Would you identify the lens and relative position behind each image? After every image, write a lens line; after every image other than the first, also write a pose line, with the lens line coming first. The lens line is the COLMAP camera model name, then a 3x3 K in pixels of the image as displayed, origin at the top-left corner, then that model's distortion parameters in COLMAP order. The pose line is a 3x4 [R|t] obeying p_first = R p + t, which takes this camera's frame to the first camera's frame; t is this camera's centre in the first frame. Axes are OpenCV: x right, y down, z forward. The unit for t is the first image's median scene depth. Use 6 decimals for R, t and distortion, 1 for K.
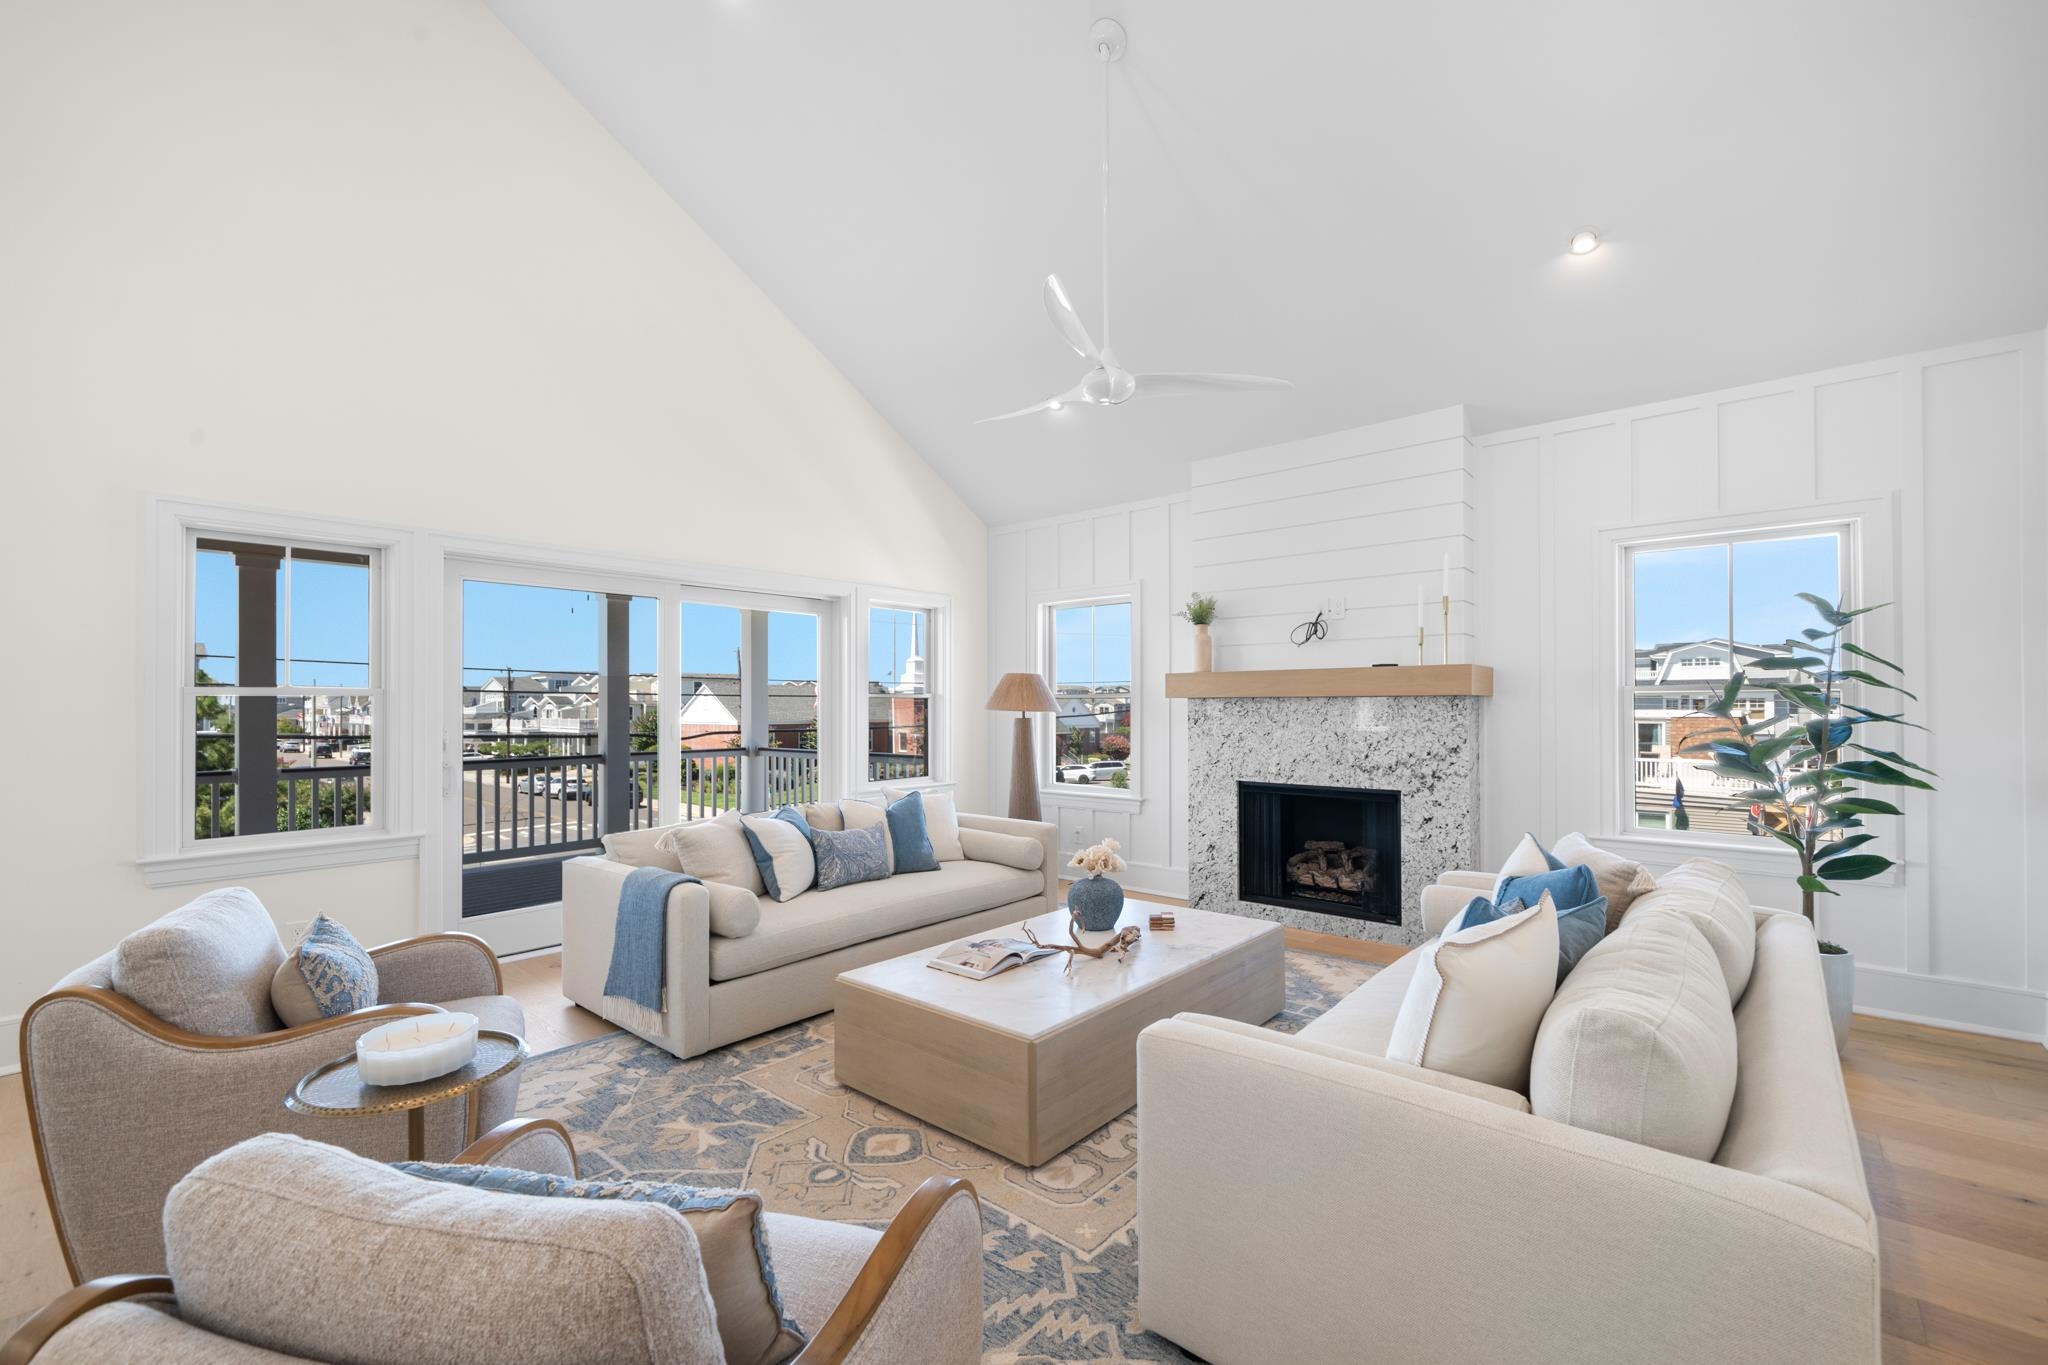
lens RADIAL K [[837.9, 0, 1024.0], [0, 837.9, 682.5], [0, 0, 1]] dist [-0.000942, -0.000183]
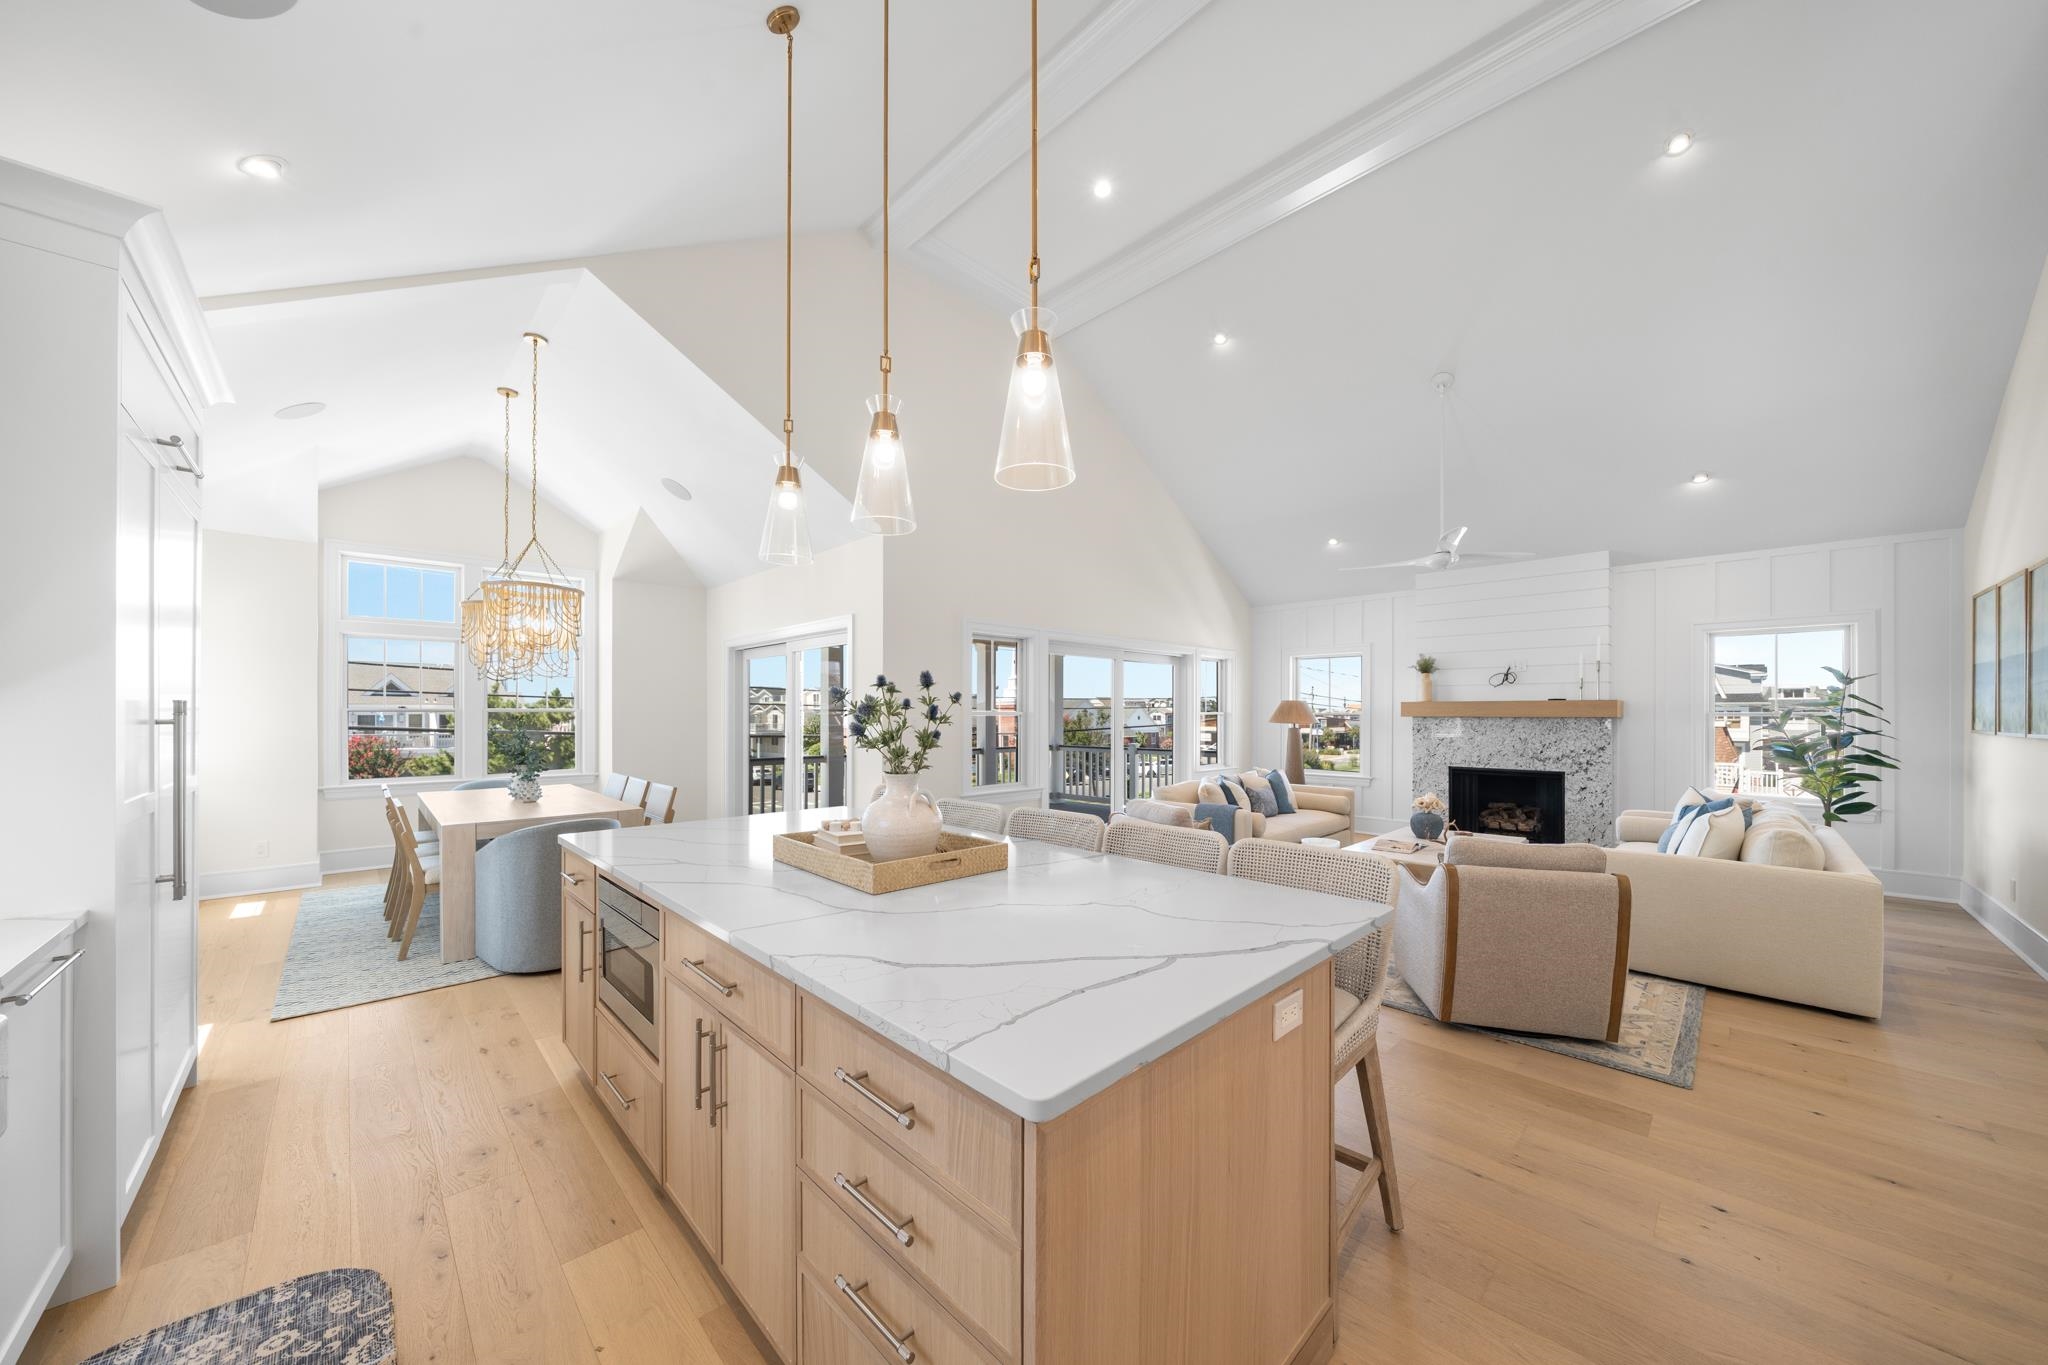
lens RADIAL K [[692.3, 0, 1021.3], [0, 692.3, 699.5], [0, 0, 1]] dist [-0.007722, -0.000057]
pose [[0.996805, 0.002427, -0.079836, -0.569309], [-0.001806, 0.999968, 0.007846, -0.030013], [0.079853, -0.007677, 0.996777, -0.518240]]
